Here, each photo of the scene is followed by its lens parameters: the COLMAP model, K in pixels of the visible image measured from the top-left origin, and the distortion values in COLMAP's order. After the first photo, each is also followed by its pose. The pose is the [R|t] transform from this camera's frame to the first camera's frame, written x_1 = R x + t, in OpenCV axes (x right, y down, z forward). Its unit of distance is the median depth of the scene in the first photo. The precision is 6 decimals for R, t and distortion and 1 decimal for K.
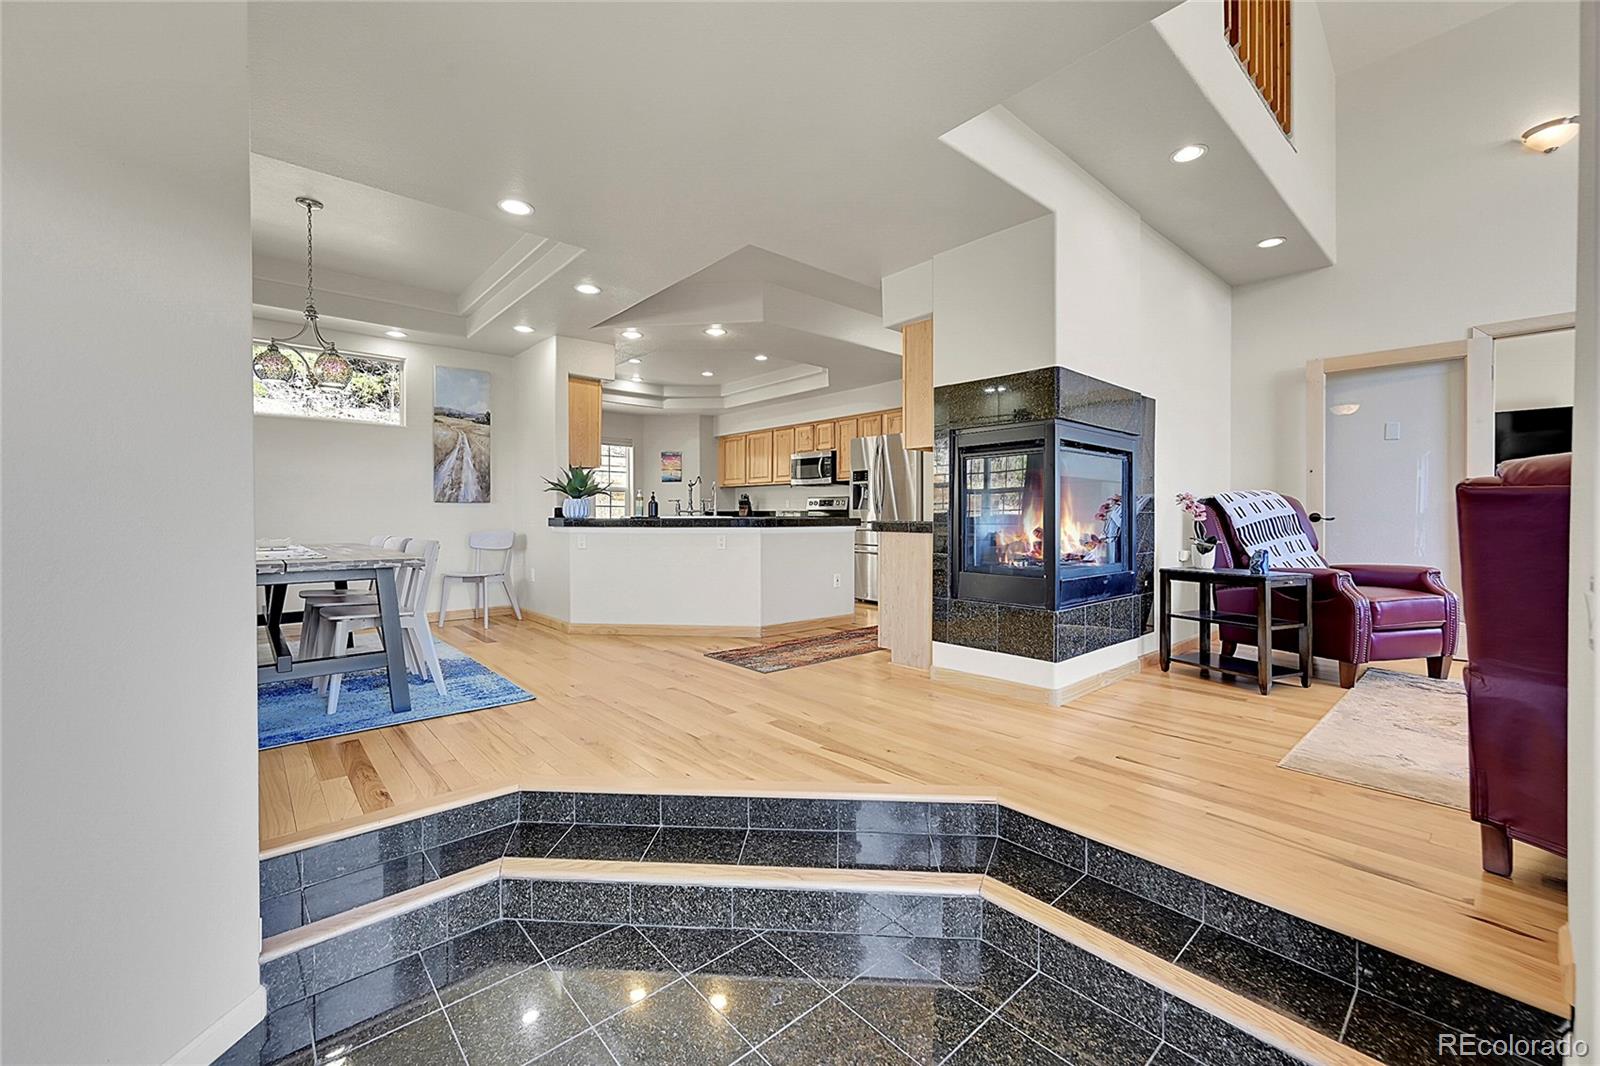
lens RADIAL K [[642.1, 0, 802.3], [0, 642.1, 520.2], [0, 0, 1]] dist [0.005022, 0.000363]
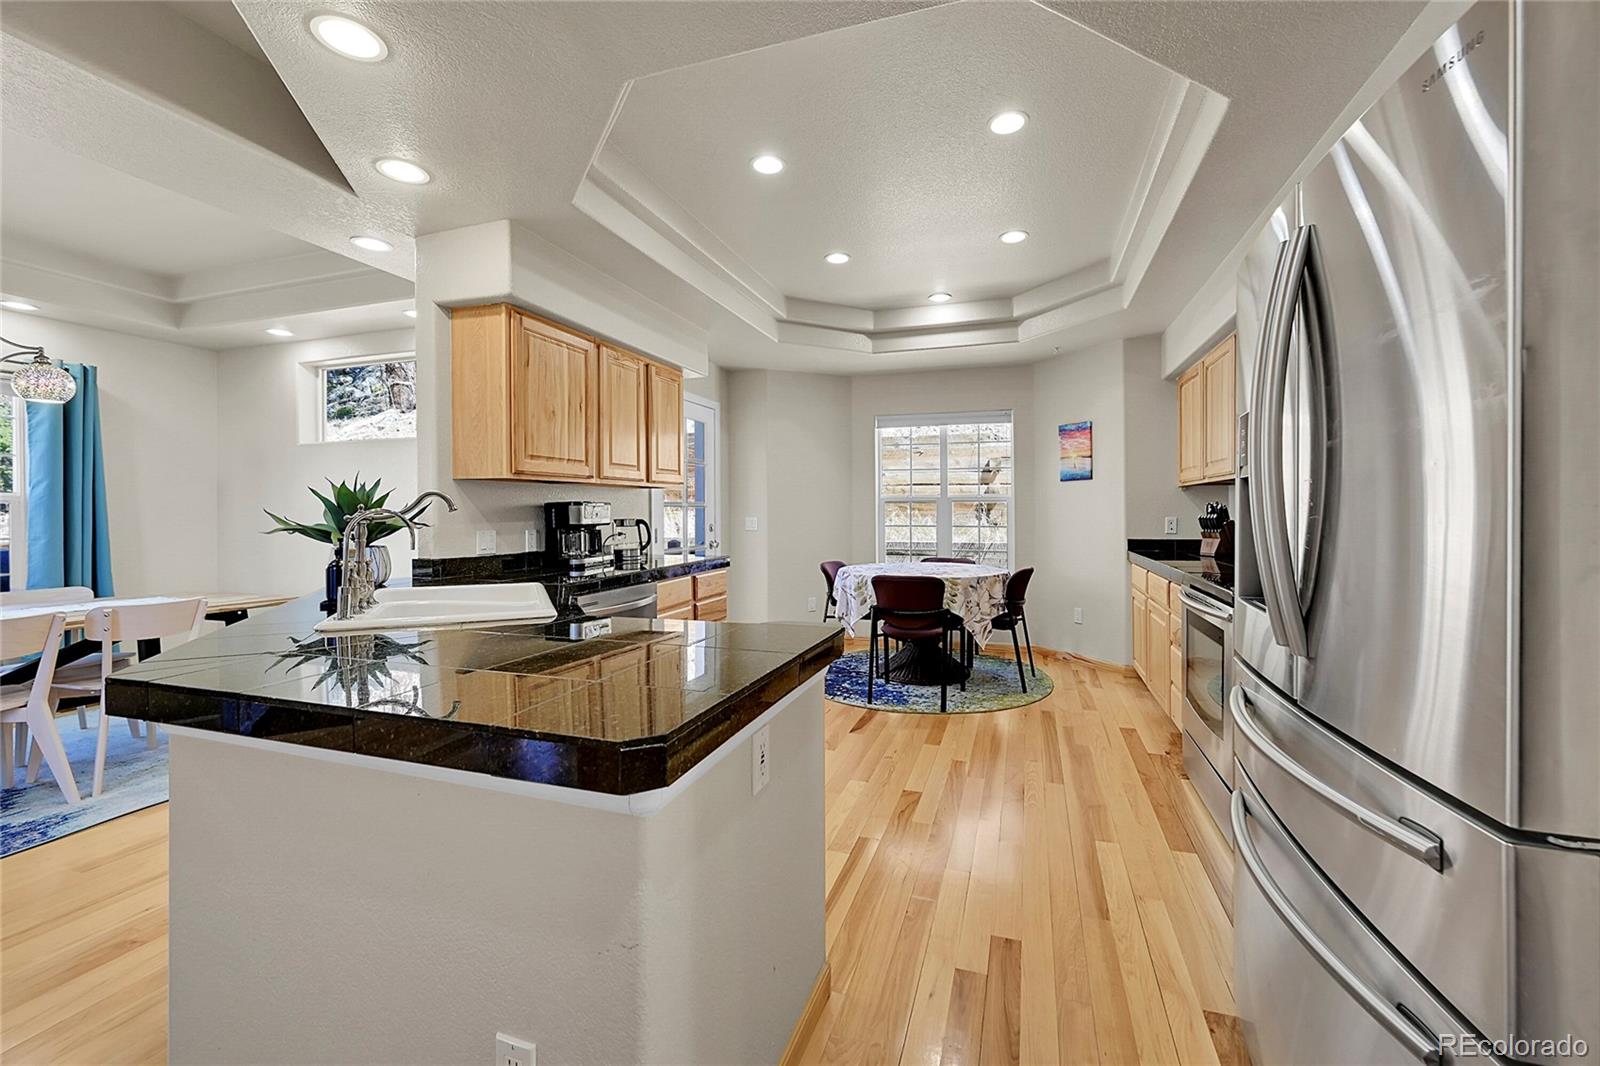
lens RADIAL K [[642.1, 0, 806.7], [0, 642.1, 516.3], [0, 0, 1]] dist [0.005022, 0.000363]
pose [[0.503289, 0.006517, -0.864093, 0.167618], [-0.005022, 0.999977, 0.004617, -0.040352], [0.864103, 0.002015, 0.503310, 0.690287]]
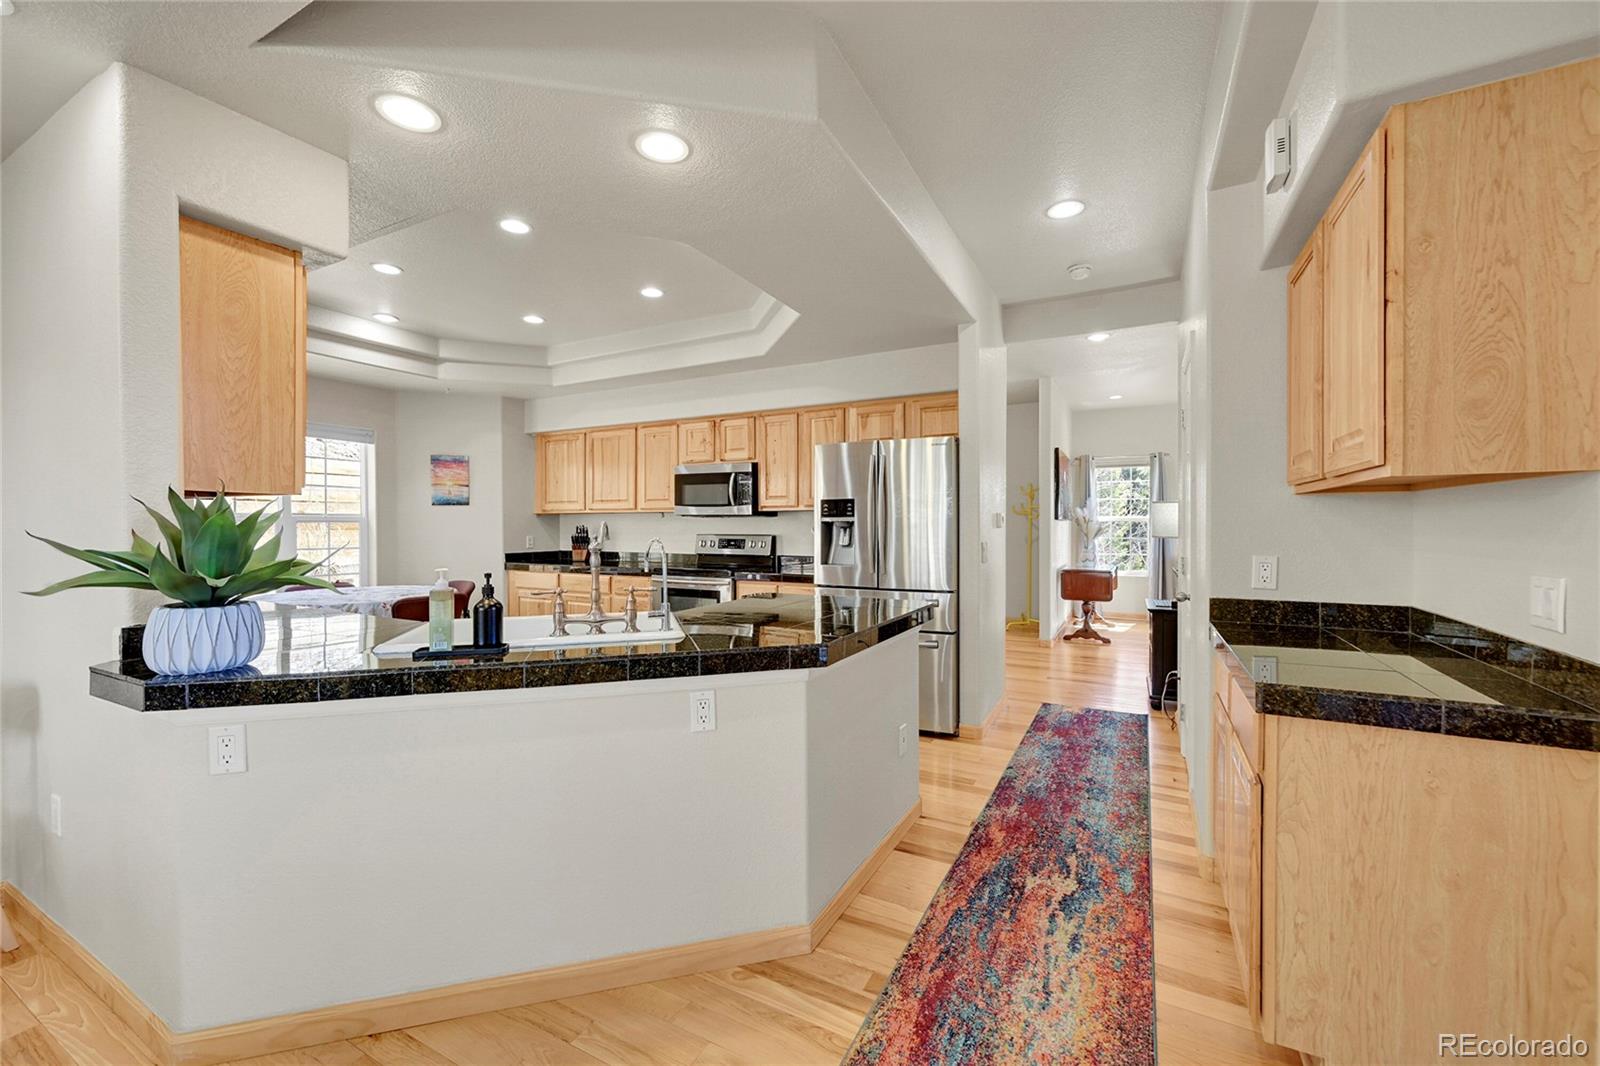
lens RADIAL K [[642.1, 0, 801.0], [0, 642.1, 532.6], [0, 0, 1]] dist [0.005022, 0.000363]
pose [[0.940262, -0.005973, 0.340401, -0.126329], [0.005205, 0.999981, 0.003170, -0.043305], [-0.340413, -0.001208, 0.940275, 0.409429]]
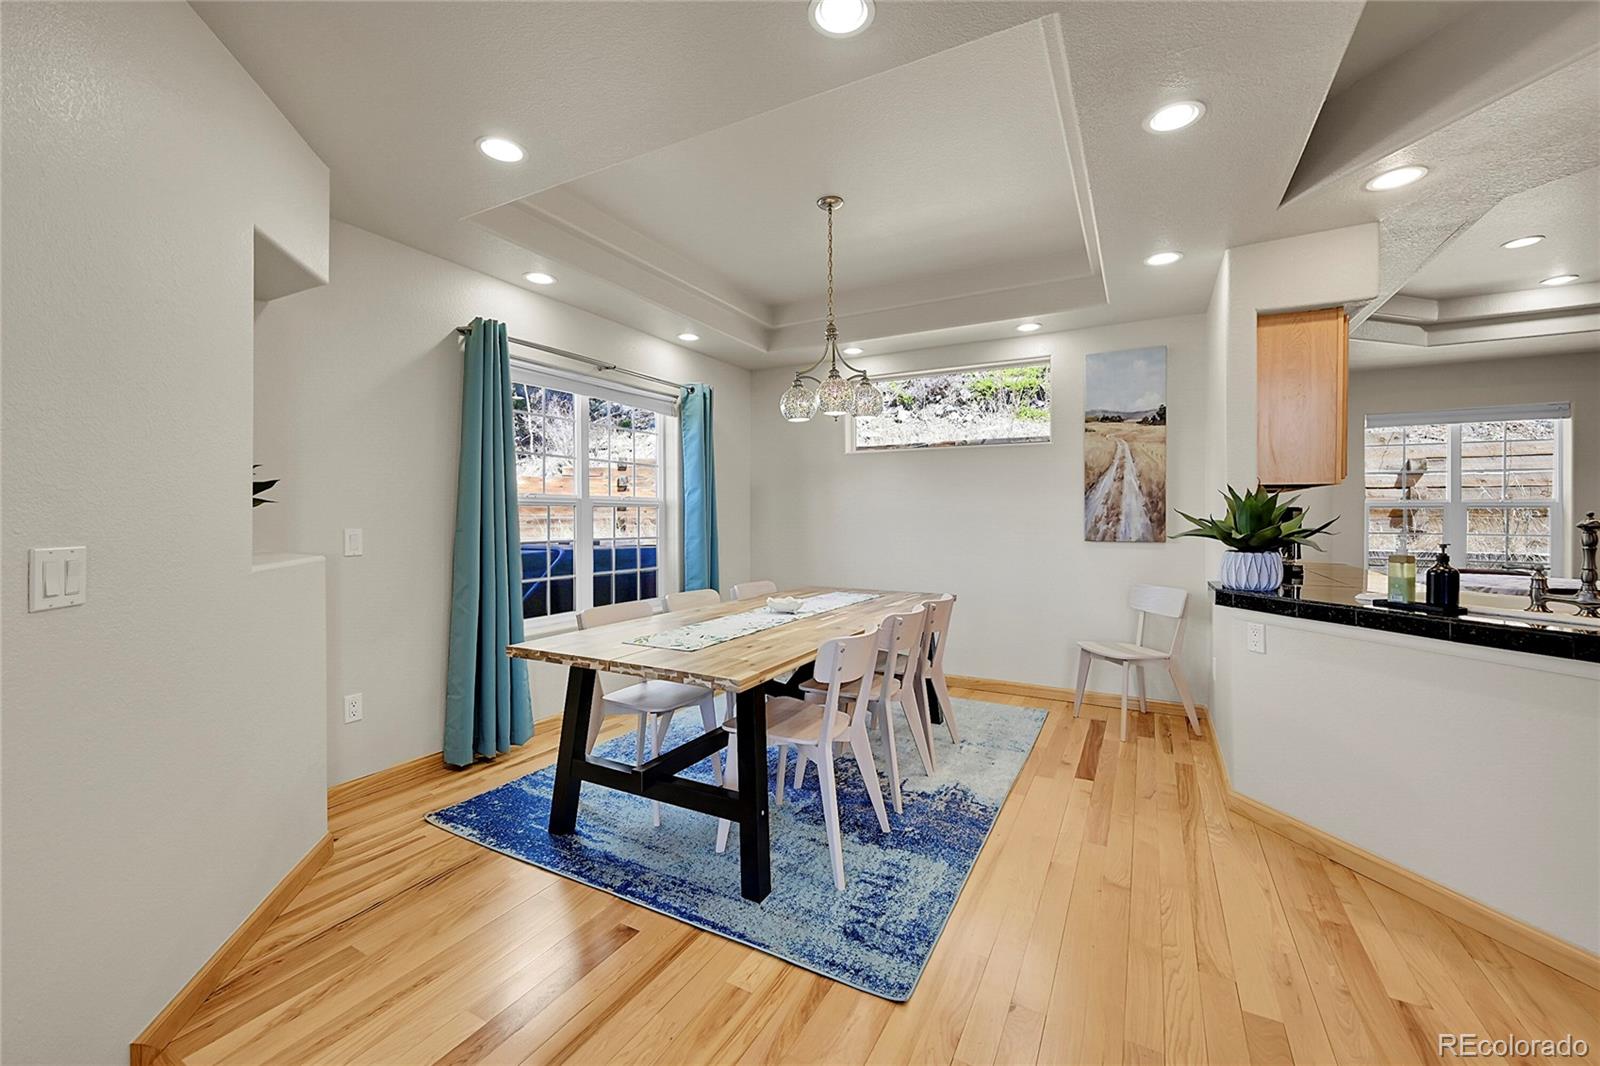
lens RADIAL K [[642.1, 0, 791.3], [0, 642.1, 514.1], [0, 0, 1]] dist [0.005022, 0.000363]
pose [[0.334504, -0.002537, -0.942391, 0.006114], [-0.010614, 0.999923, -0.006459, -0.036523], [0.942334, 0.012164, 0.334452, 0.319101]]
